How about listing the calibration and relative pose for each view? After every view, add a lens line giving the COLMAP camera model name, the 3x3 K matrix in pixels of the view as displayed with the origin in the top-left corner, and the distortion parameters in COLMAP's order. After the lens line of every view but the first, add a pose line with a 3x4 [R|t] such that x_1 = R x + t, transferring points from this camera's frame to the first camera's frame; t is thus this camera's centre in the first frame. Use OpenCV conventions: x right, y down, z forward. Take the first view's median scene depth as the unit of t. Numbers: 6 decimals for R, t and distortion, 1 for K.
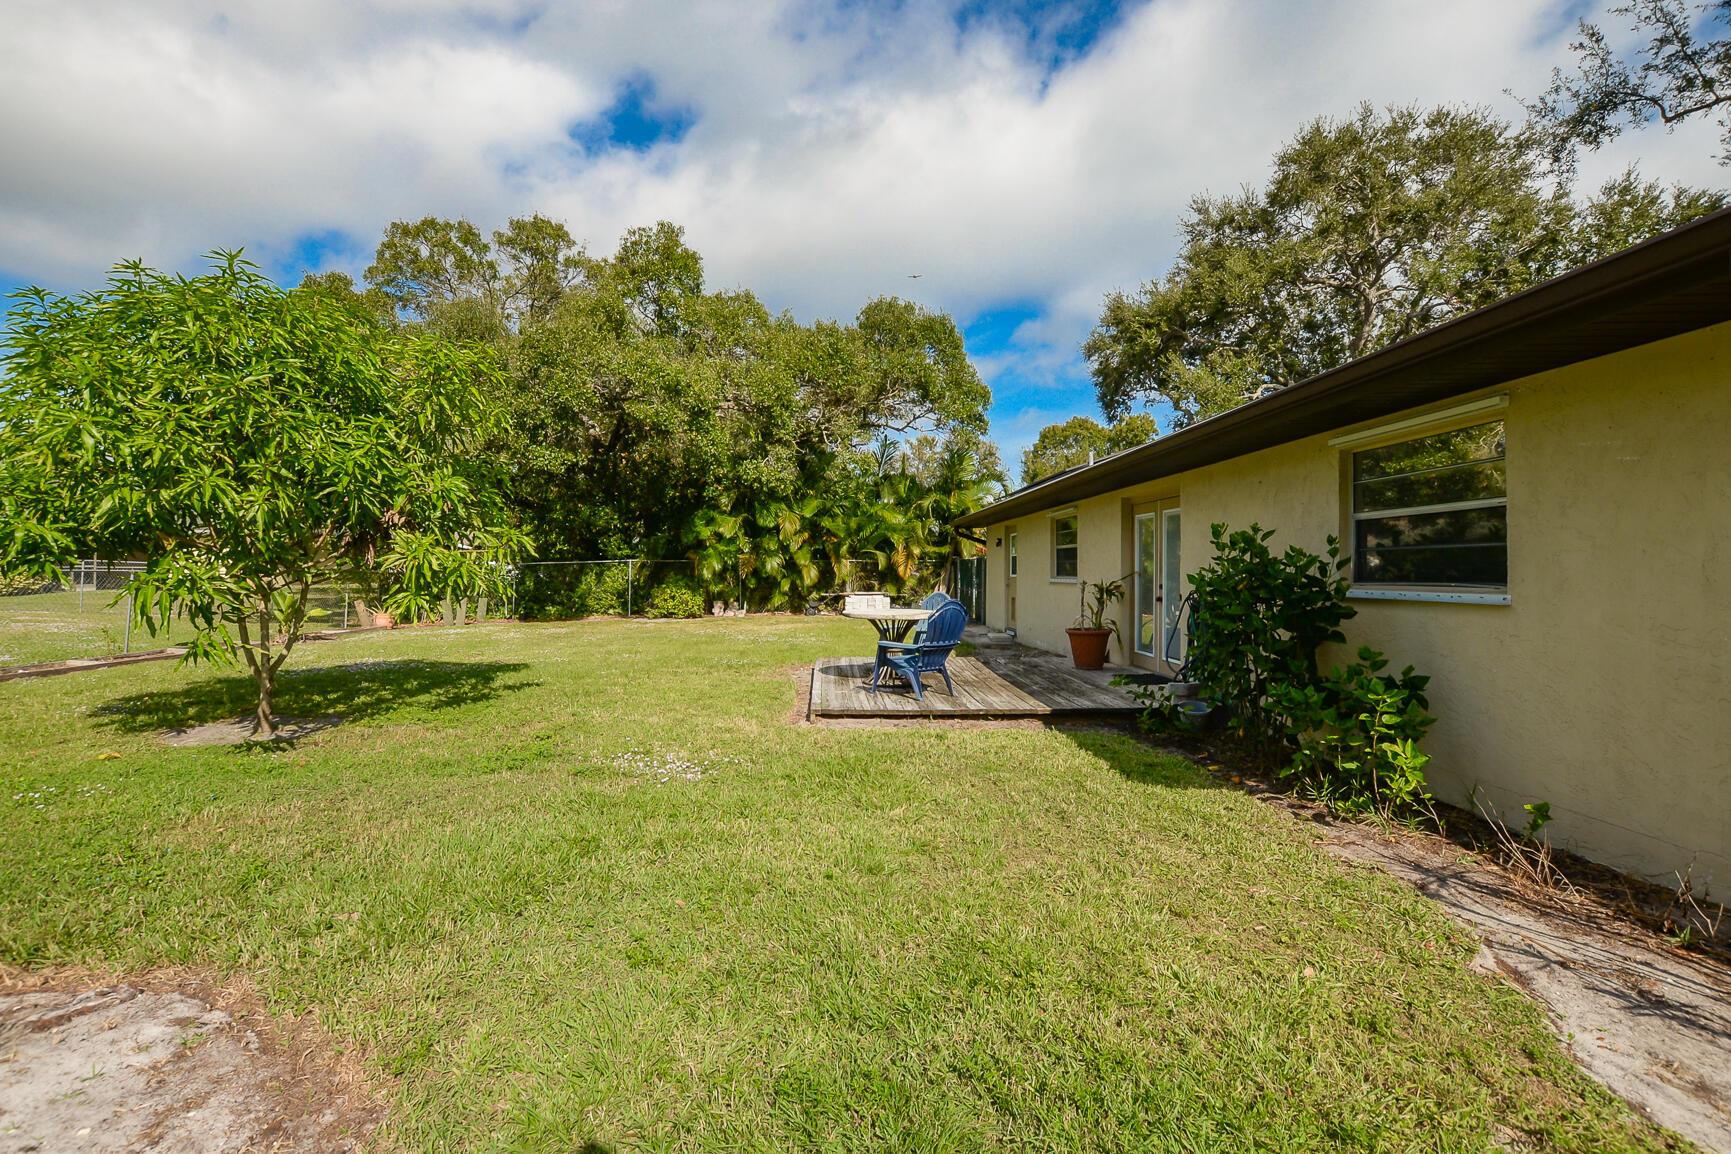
lens RADIAL K [[784.0, 0, 873.0], [0, 784.0, 571.6], [0, 0, 1]] dist [-0.023920, 0.000664]
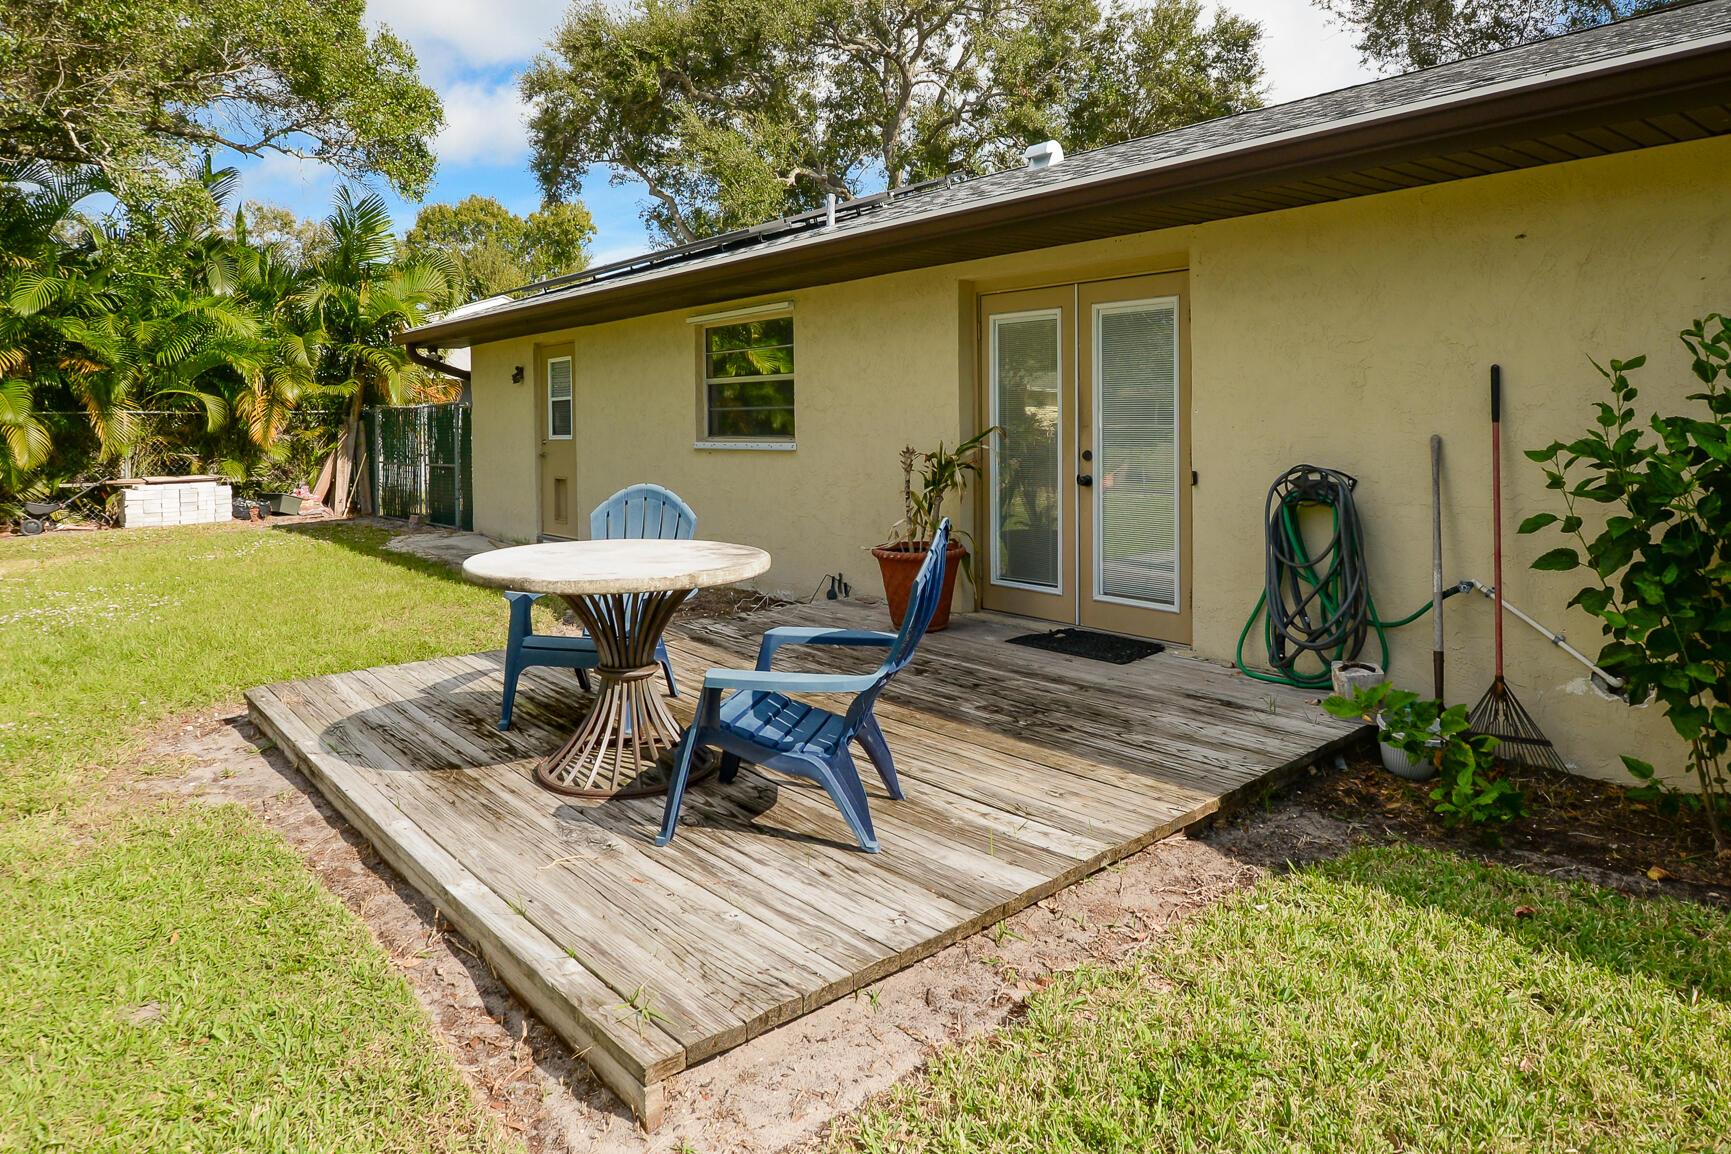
lens RADIAL K [[1052.3, 0, 867.2], [0, 1052.3, 441.5], [0, 0, 1]] dist [-0.018159, 0.000156]
pose [[0.789765, -0.020321, 0.613073, -0.066042], [0.012338, 0.999775, 0.017245, -0.001450], [-0.613286, -0.006056, 0.789838, 0.231254]]
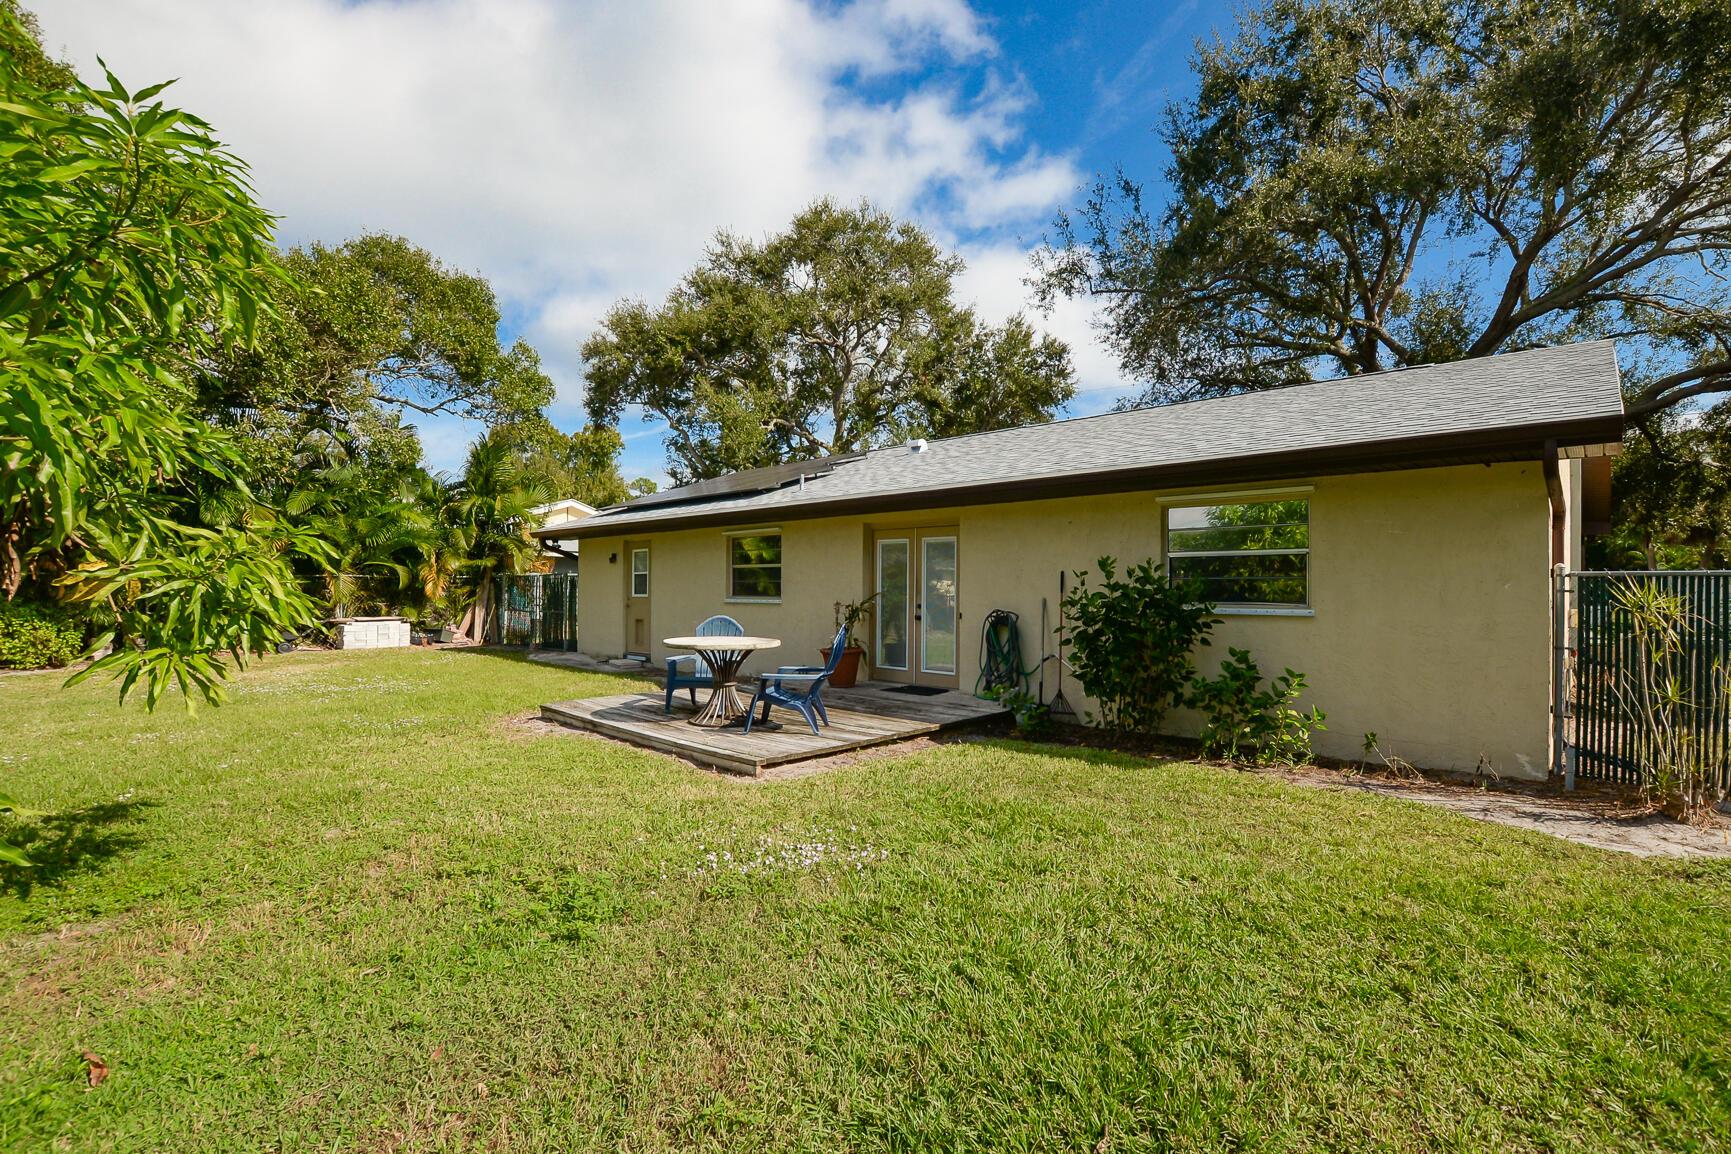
lens RADIAL K [[790.2, 0, 938.3], [0, 790.2, 580.7], [0, 0, 1]] dist [-0.036629, -0.000484]
pose [[0.689752, 0.007264, 0.724009, -0.176980], [-0.001024, 0.999958, -0.009057, -0.002943], [-0.724045, 0.005506, 0.689731, 0.087543]]
